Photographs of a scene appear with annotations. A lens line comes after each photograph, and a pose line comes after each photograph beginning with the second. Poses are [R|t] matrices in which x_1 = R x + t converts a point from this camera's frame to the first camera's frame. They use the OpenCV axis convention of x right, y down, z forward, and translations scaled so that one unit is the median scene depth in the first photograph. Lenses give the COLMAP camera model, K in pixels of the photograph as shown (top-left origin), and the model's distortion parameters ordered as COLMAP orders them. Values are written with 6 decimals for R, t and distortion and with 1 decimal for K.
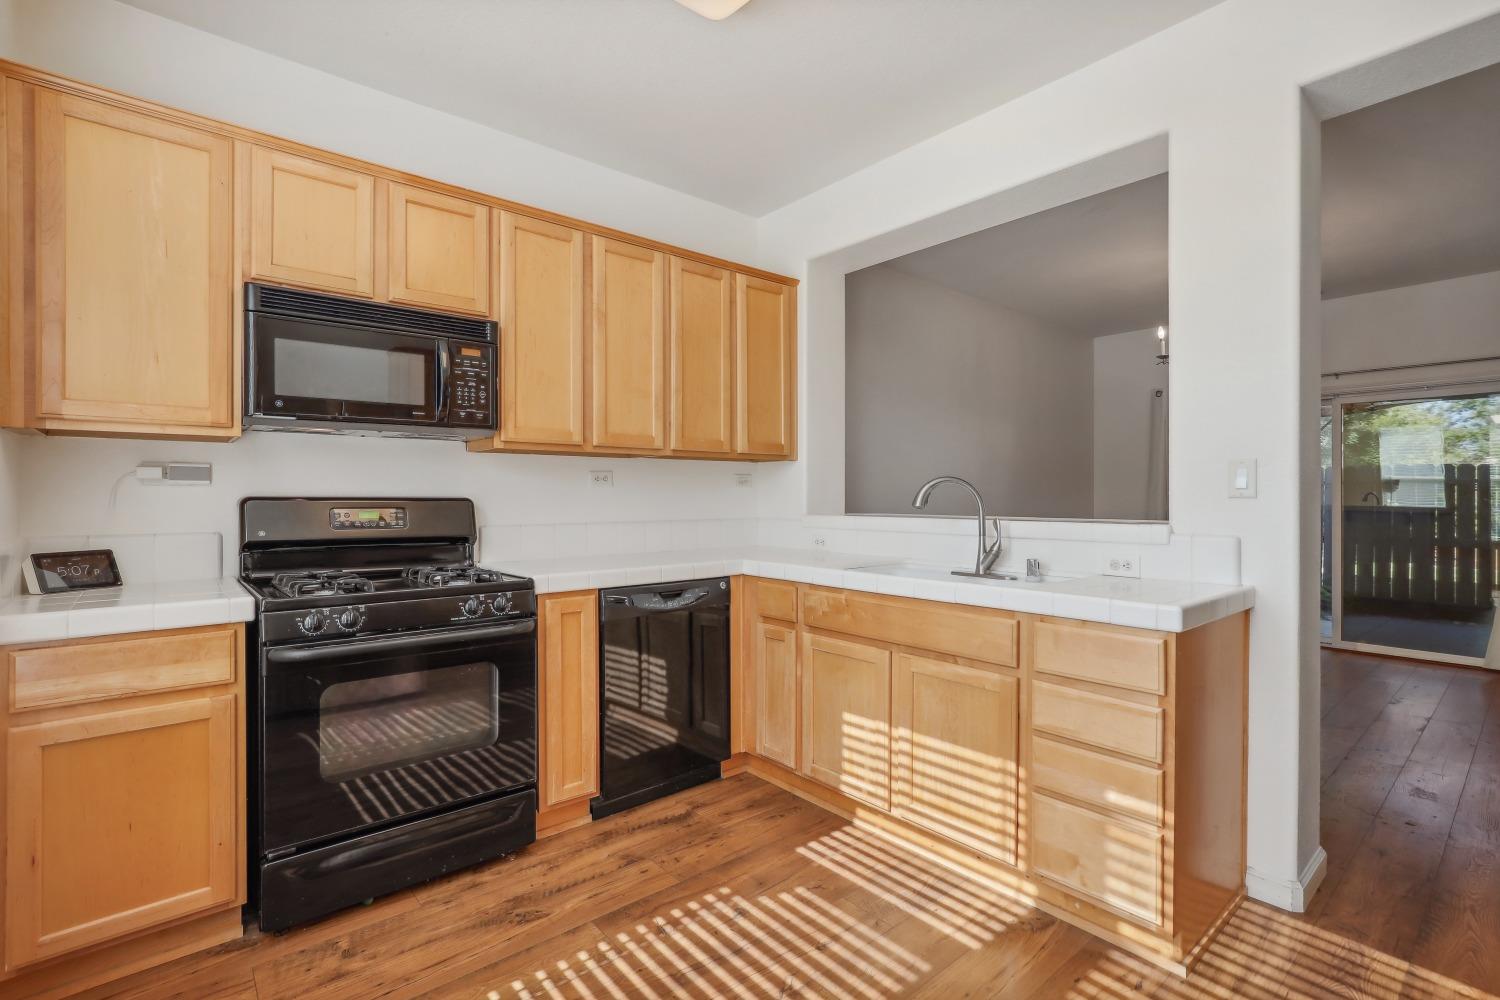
lens RADIAL K [[692.0, 0, 740.4], [0, 692.0, 497.2], [0, 0, 1]] dist [-0.009974, -0.000333]
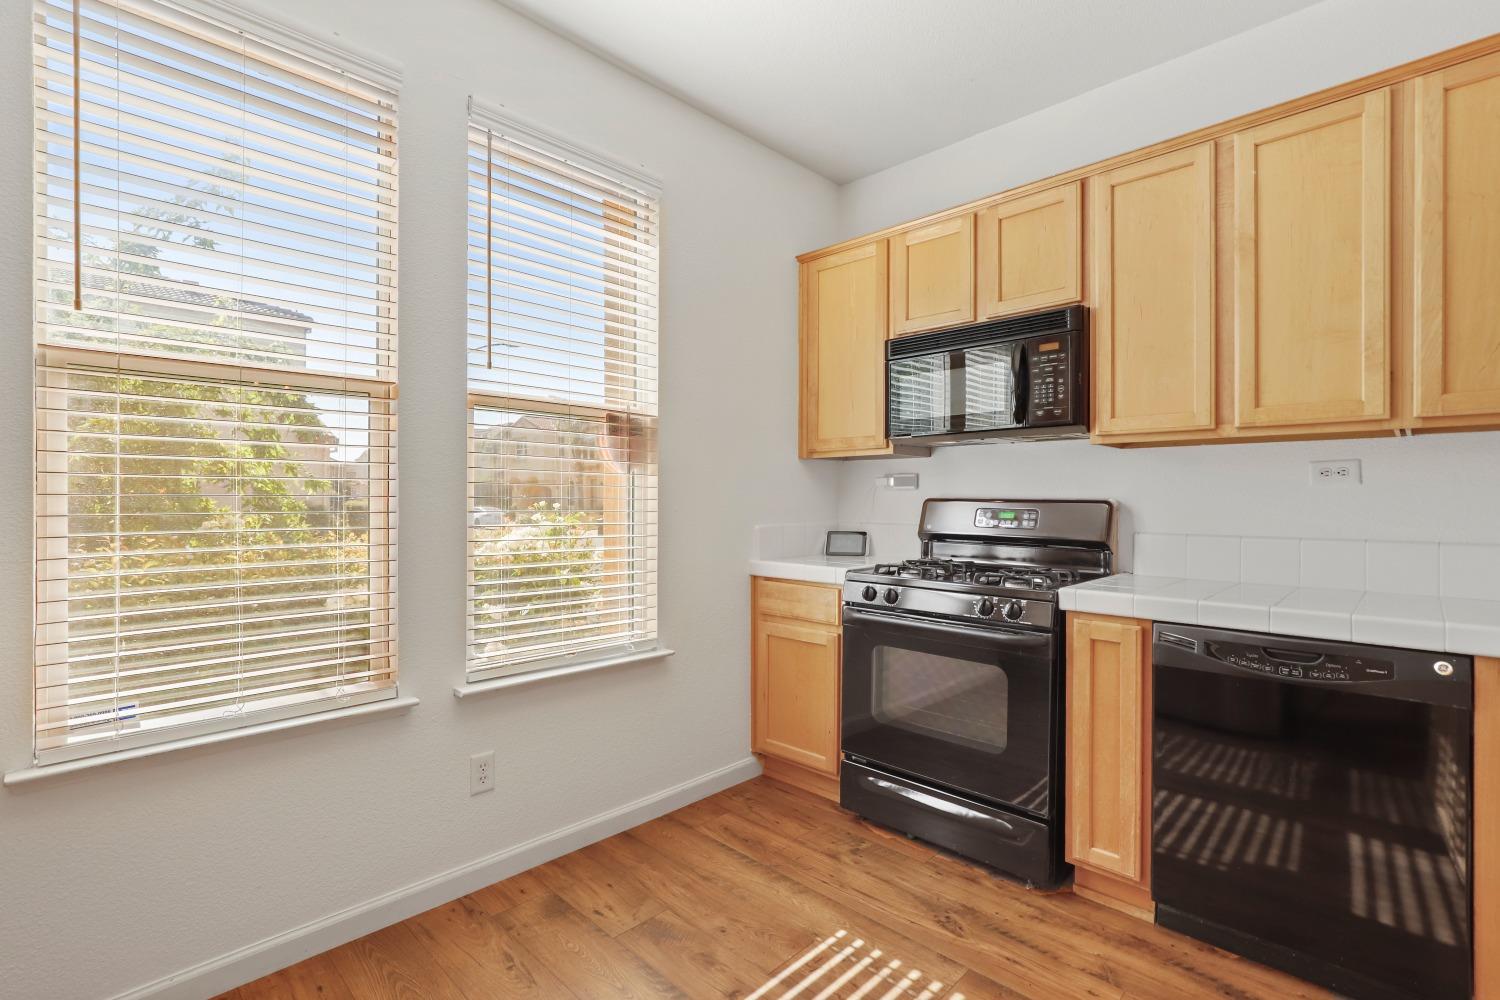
lens RADIAL K [[692.0, 0, 740.4], [0, 692.0, 497.2], [0, 0, 1]] dist [-0.009974, -0.000333]
pose [[0.091163, 0.001984, -0.995834, 0.497954], [-0.003070, 0.999994, 0.001711, -0.002538], [0.995831, 0.002901, 0.091168, 0.470329]]
